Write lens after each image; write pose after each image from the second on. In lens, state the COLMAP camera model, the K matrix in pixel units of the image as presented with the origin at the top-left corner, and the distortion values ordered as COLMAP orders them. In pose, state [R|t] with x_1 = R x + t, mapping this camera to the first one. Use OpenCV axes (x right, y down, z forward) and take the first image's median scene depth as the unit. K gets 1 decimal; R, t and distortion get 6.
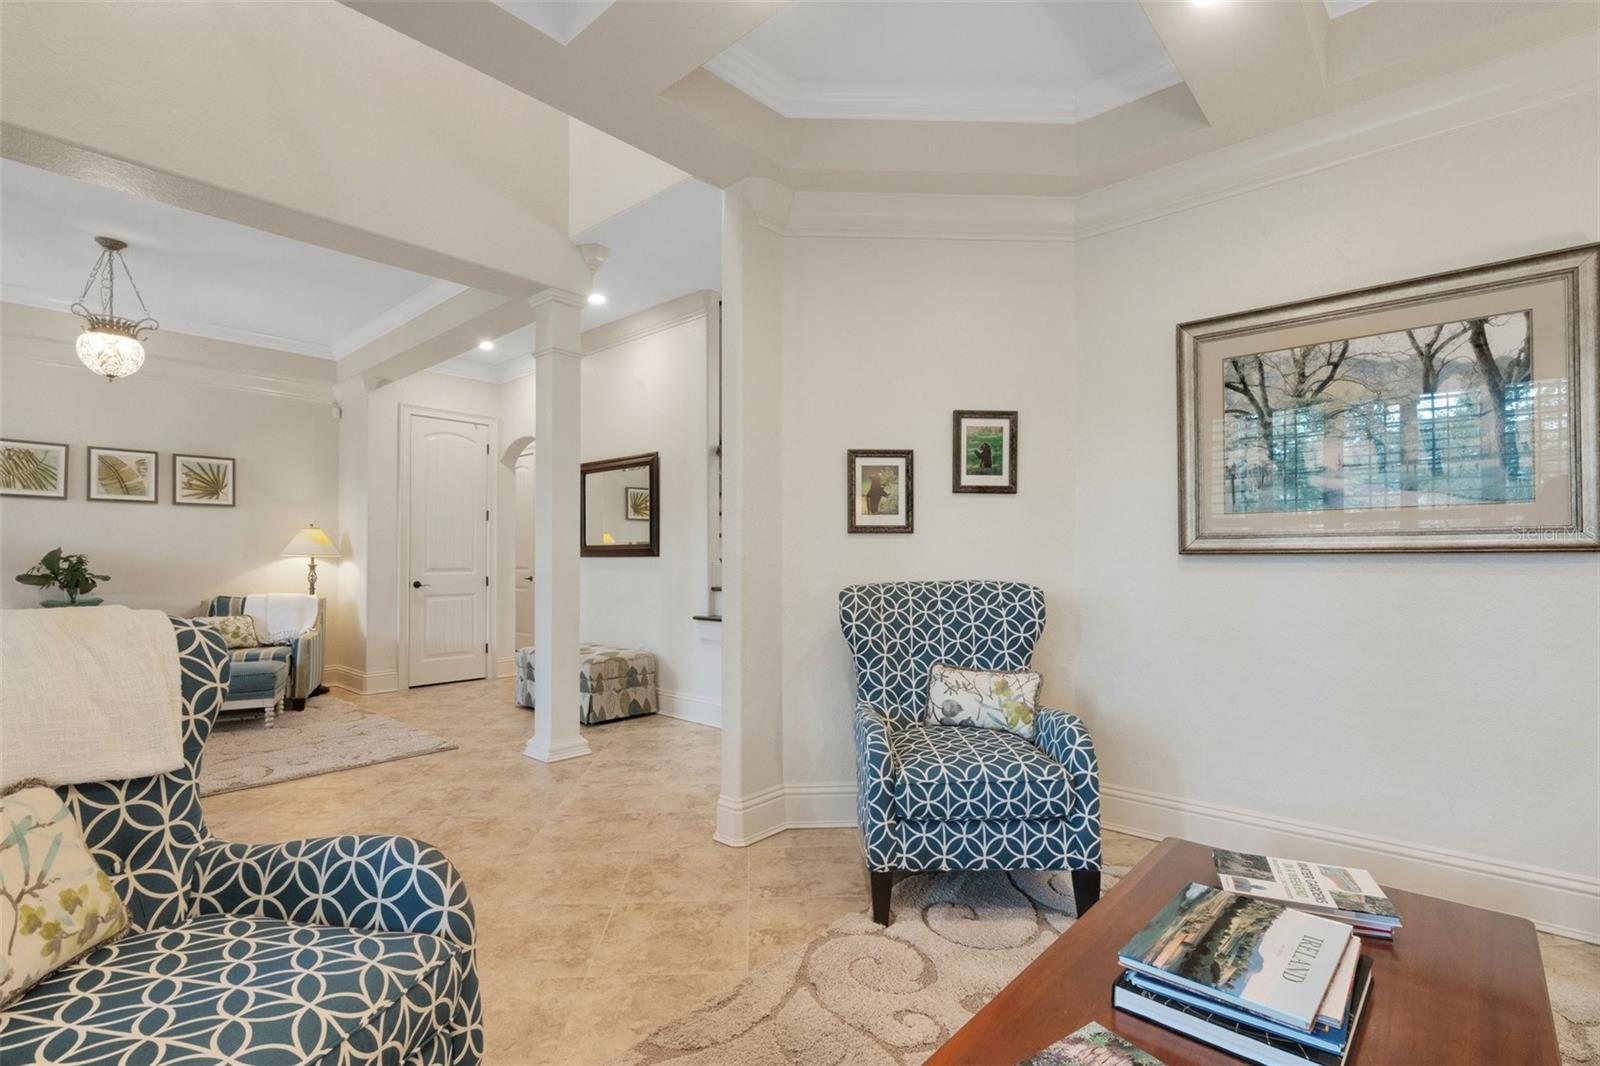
lens RADIAL K [[727.6, 0, 790.4], [0, 727.6, 545.8], [0, 0, 1]] dist [-0.004835, 0.000477]
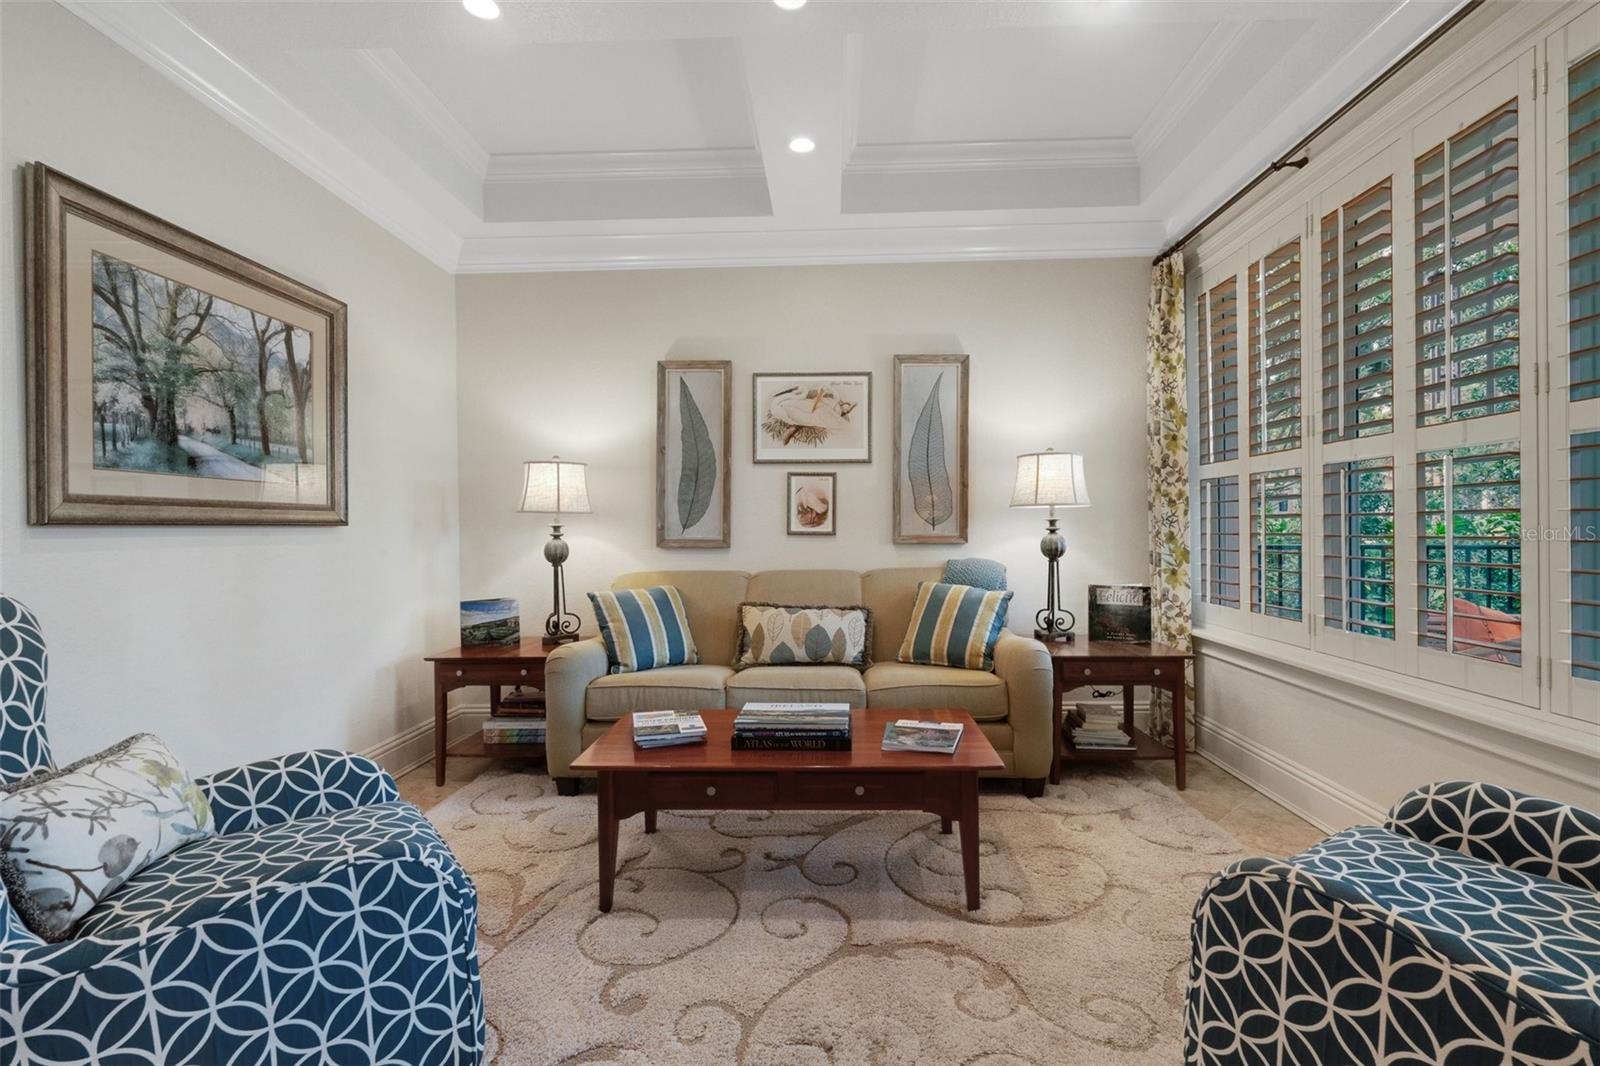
lens RADIAL K [[727.6, 0, 794.0], [0, 727.6, 533.2], [0, 0, 1]] dist [-0.004835, 0.000477]
pose [[-0.635907, -0.005724, 0.771745, -0.401265], [-0.012973, 0.999910, -0.003273, 0.013595], [-0.771657, -0.012094, -0.635924, 0.947816]]
